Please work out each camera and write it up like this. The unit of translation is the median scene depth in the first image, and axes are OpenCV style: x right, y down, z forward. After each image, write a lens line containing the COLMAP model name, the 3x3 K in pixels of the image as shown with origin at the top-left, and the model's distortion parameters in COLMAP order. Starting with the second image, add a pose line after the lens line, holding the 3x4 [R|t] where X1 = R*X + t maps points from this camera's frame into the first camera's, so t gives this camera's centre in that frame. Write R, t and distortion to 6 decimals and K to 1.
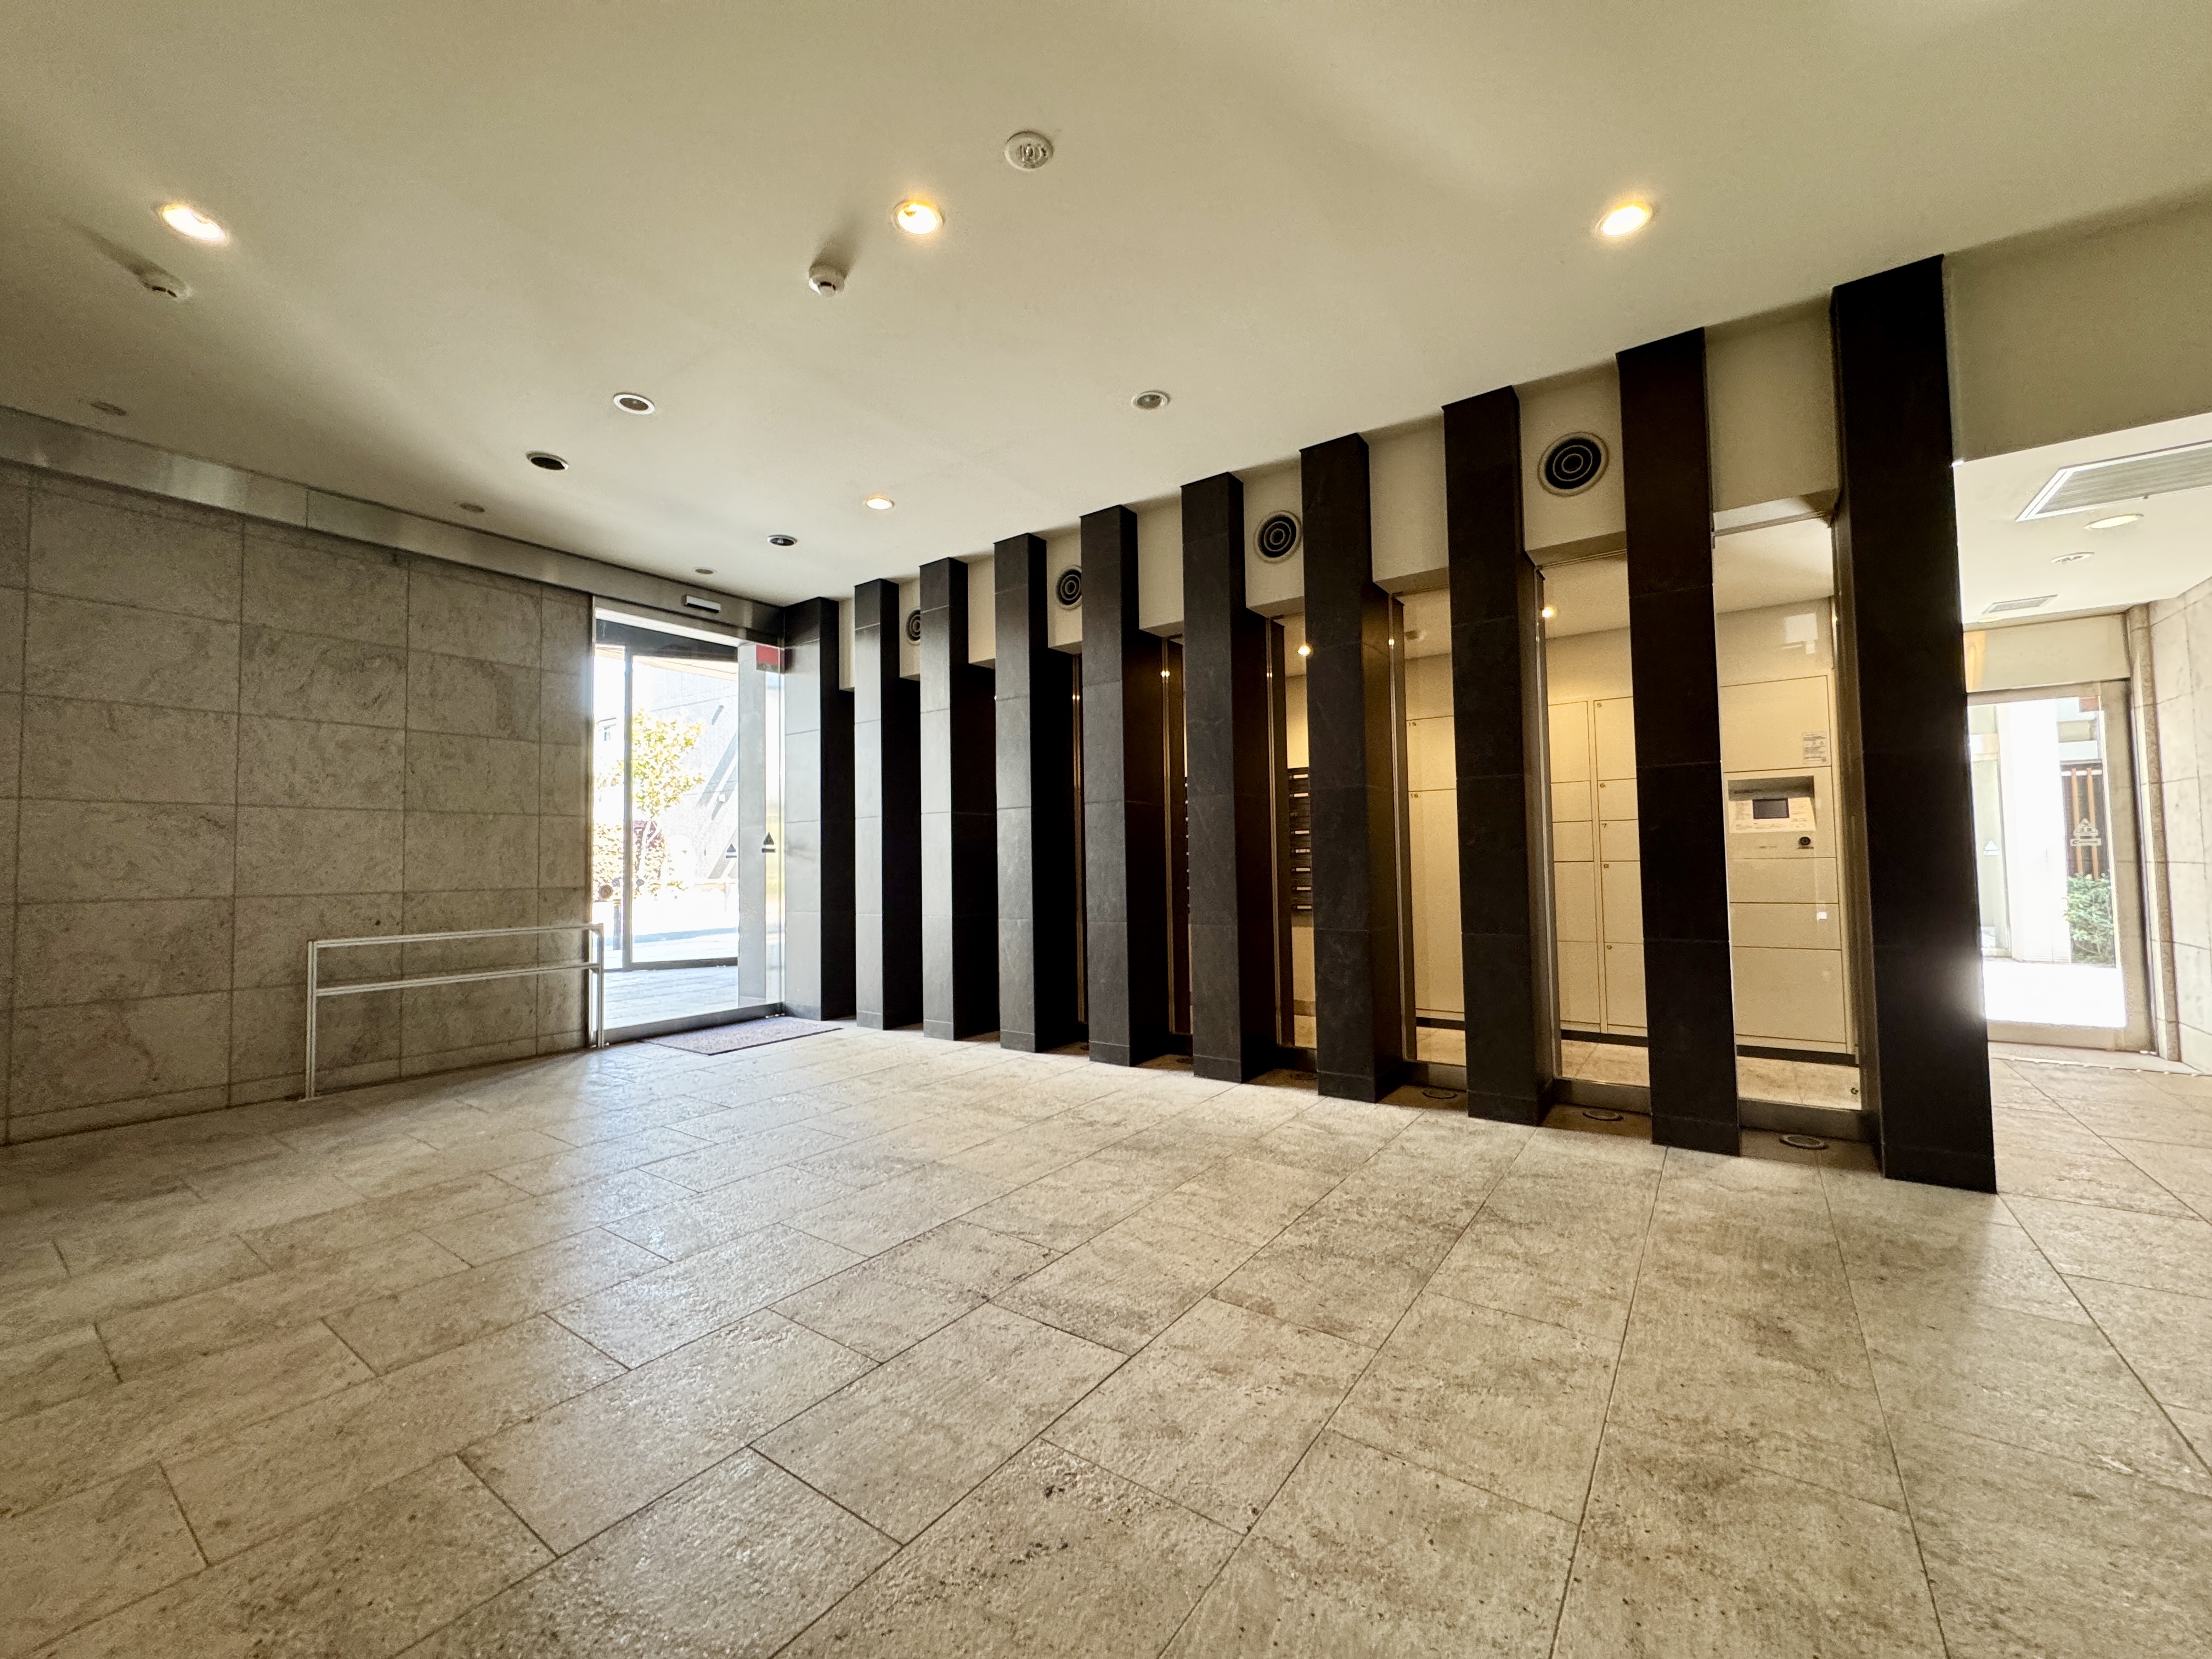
lens RADIAL K [[870.2, 0, 1106.0], [0, 870.2, 829.5], [0, 0, 1]] dist [-0.001347, -0.000348]
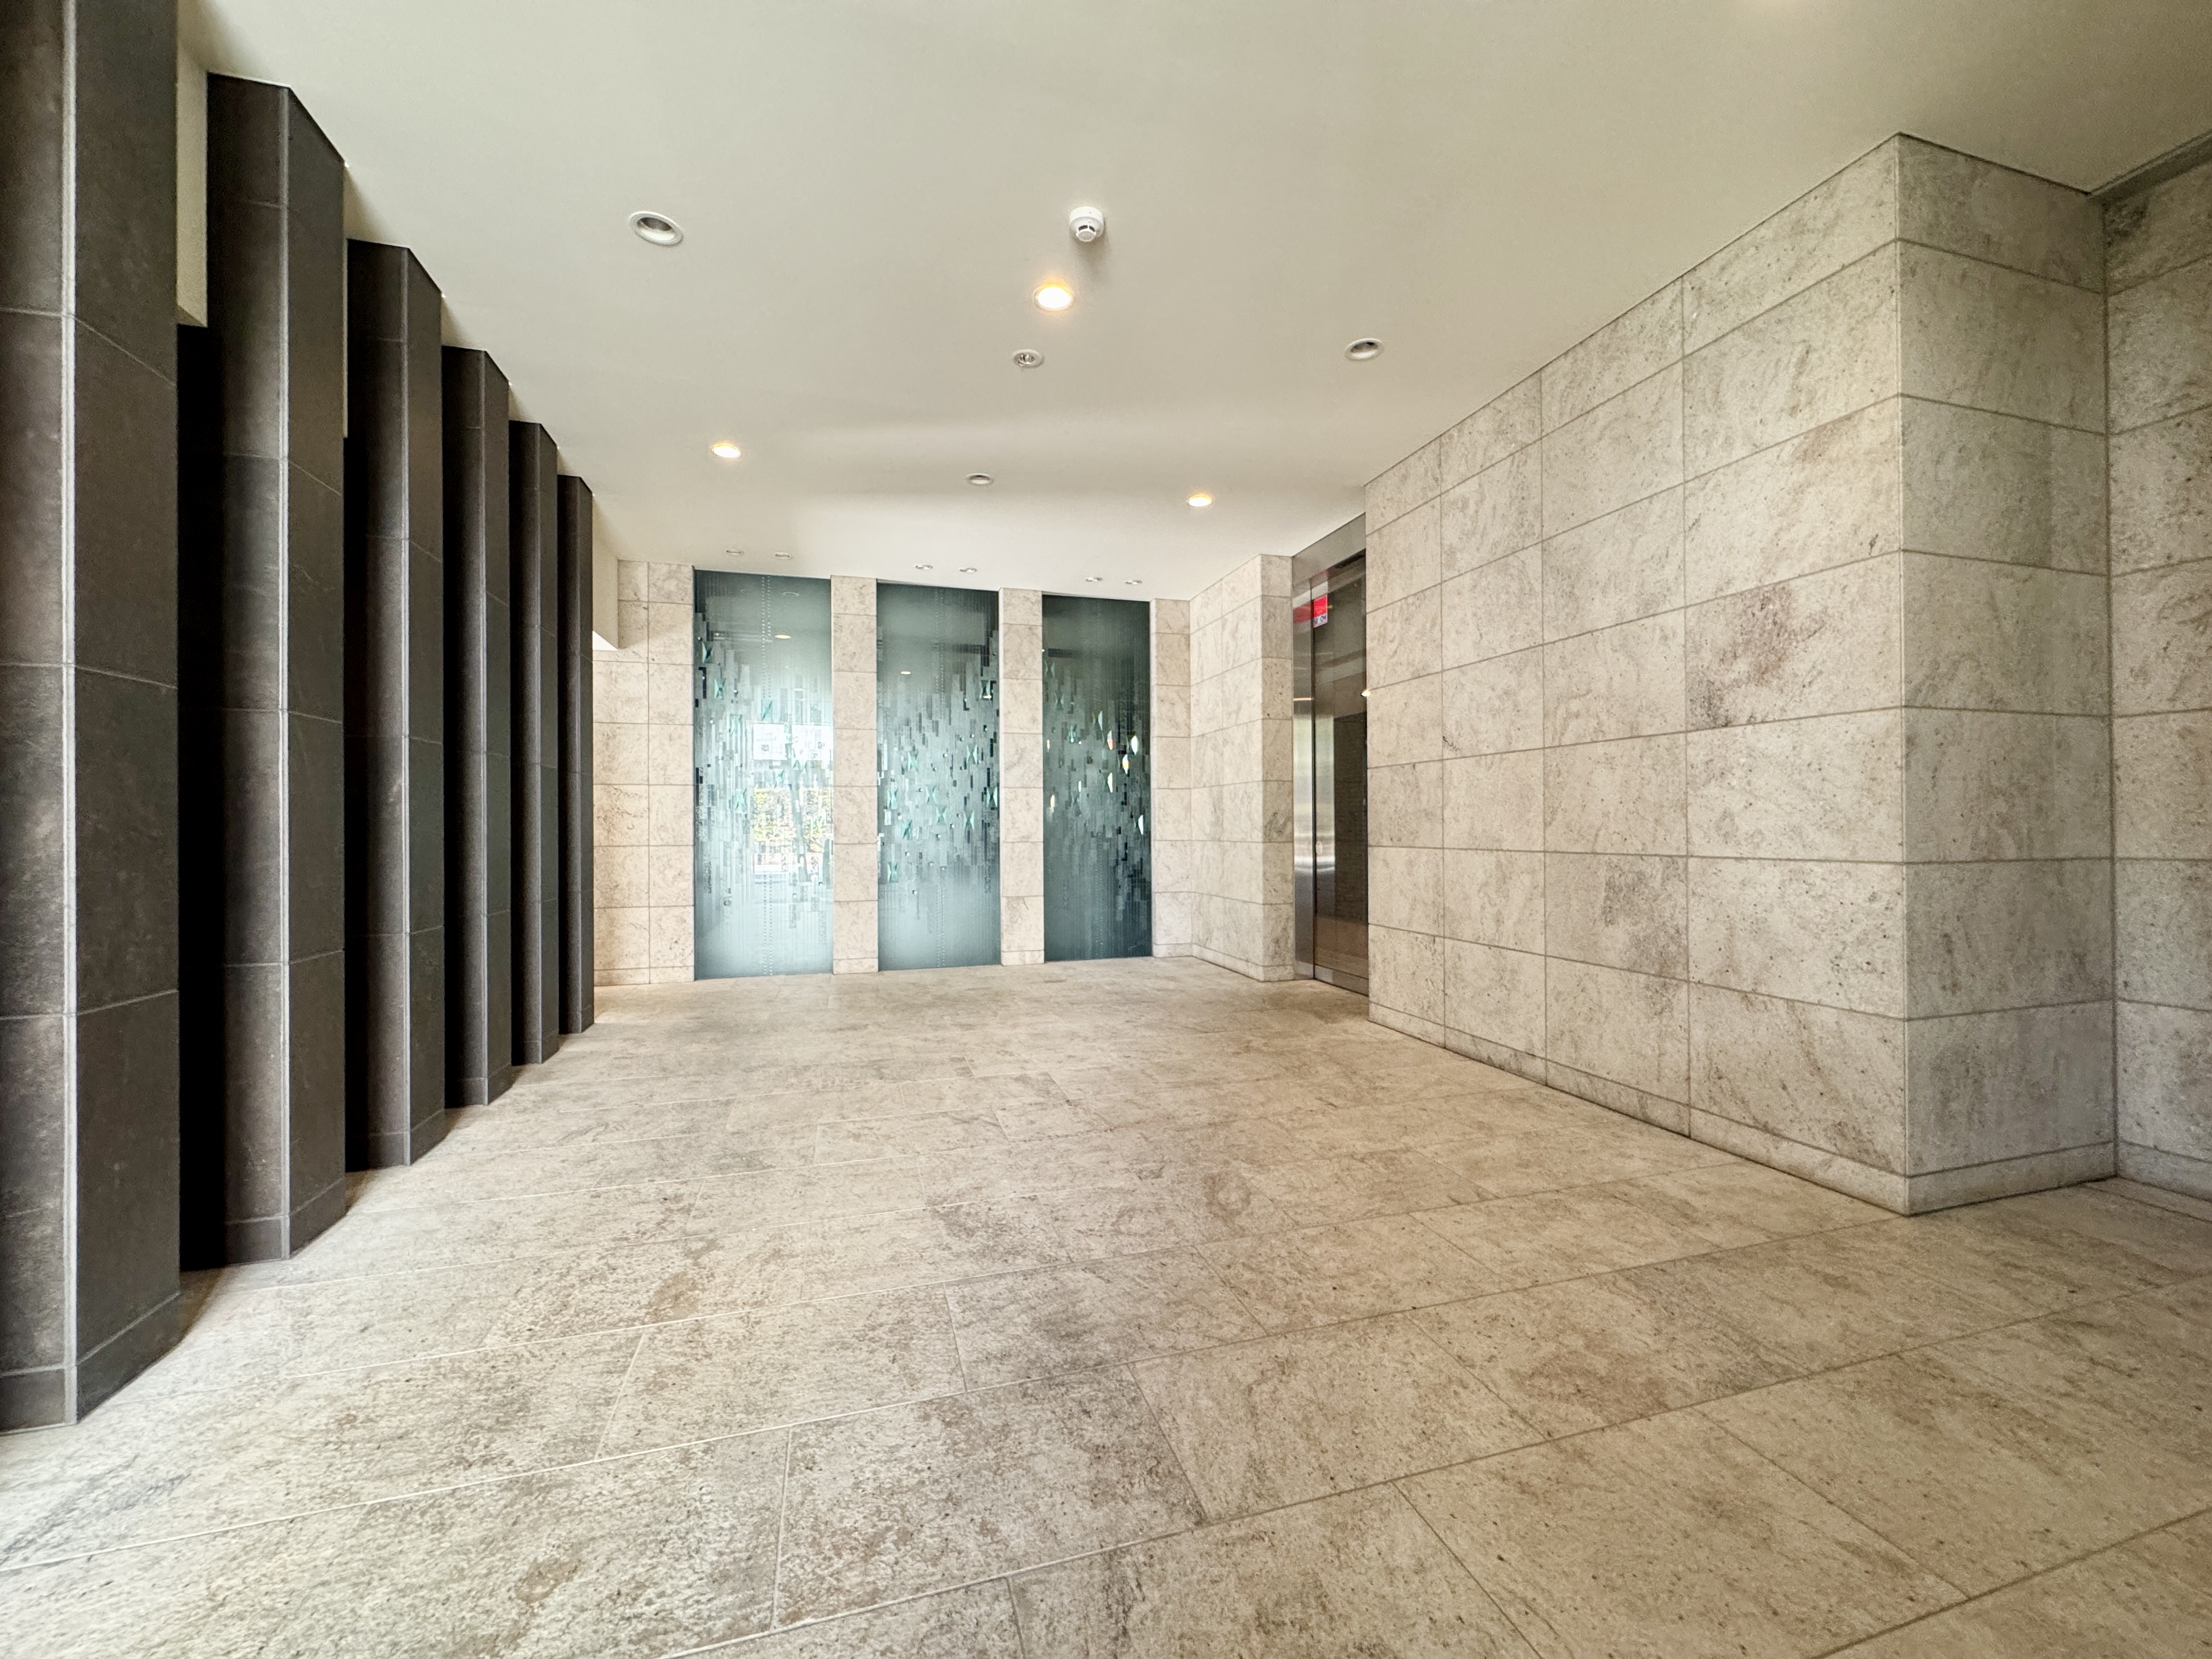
lens RADIAL K [[870.2, 0, 1106.0], [0, 870.2, 829.5], [0, 0, 1]] dist [-0.001347, -0.000348]
pose [[-0.788124, 0.020311, 0.615182, -0.984499], [-0.005305, 0.999194, -0.039787, 0.083328], [-0.615494, -0.034621, -0.787381, 1.849236]]
